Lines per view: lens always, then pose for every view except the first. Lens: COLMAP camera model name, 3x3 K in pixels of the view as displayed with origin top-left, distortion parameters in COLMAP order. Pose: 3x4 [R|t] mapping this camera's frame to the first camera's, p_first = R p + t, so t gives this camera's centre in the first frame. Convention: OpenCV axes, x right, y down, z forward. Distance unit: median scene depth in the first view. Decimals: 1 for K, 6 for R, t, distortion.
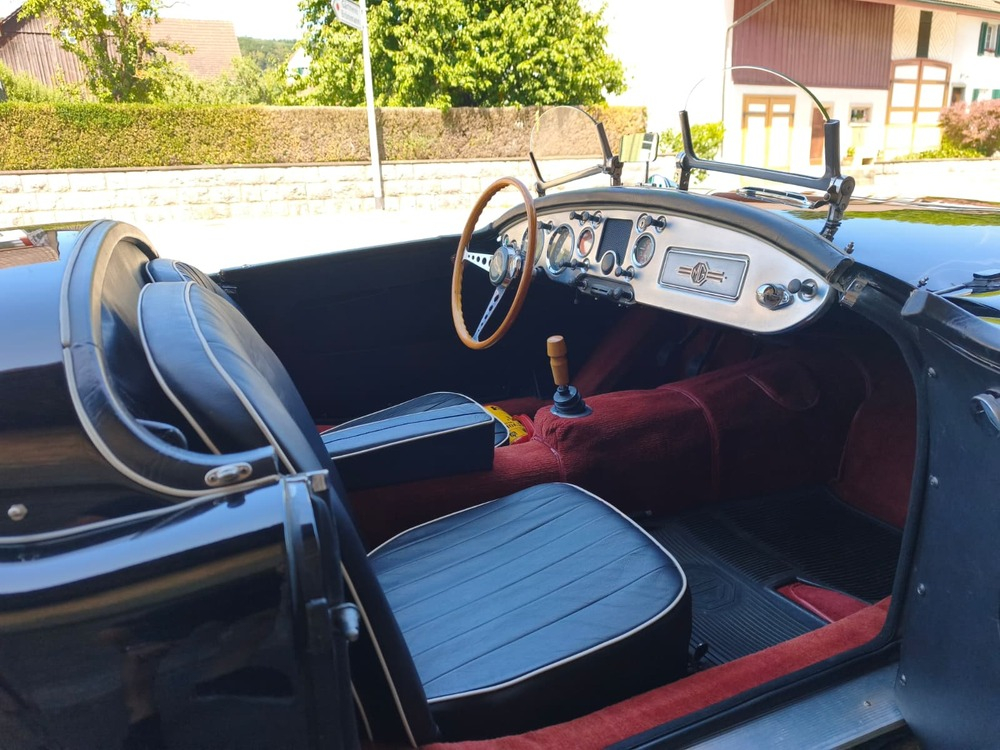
lens RADIAL K [[686.4, 0, 506.5], [0, 686.4, 371.1], [0, 0, 1]] dist [0.000726, 0.001356]
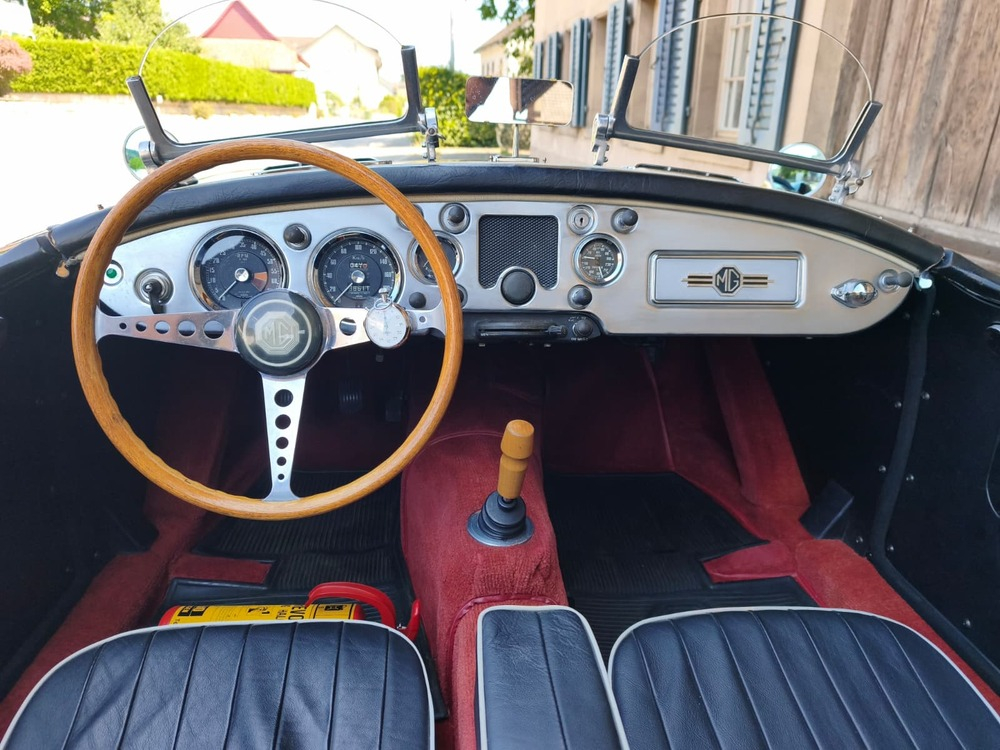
lens RADIAL K [[686.4, 0, 506.5], [0, 686.4, 371.1], [0, 0, 1]] dist [0.000726, 0.001356]
pose [[0.312270, -0.290087, 0.904620, -0.472920], [0.219404, 0.948516, 0.228427, -0.241497], [-0.924310, 0.127147, 0.359840, 0.826840]]
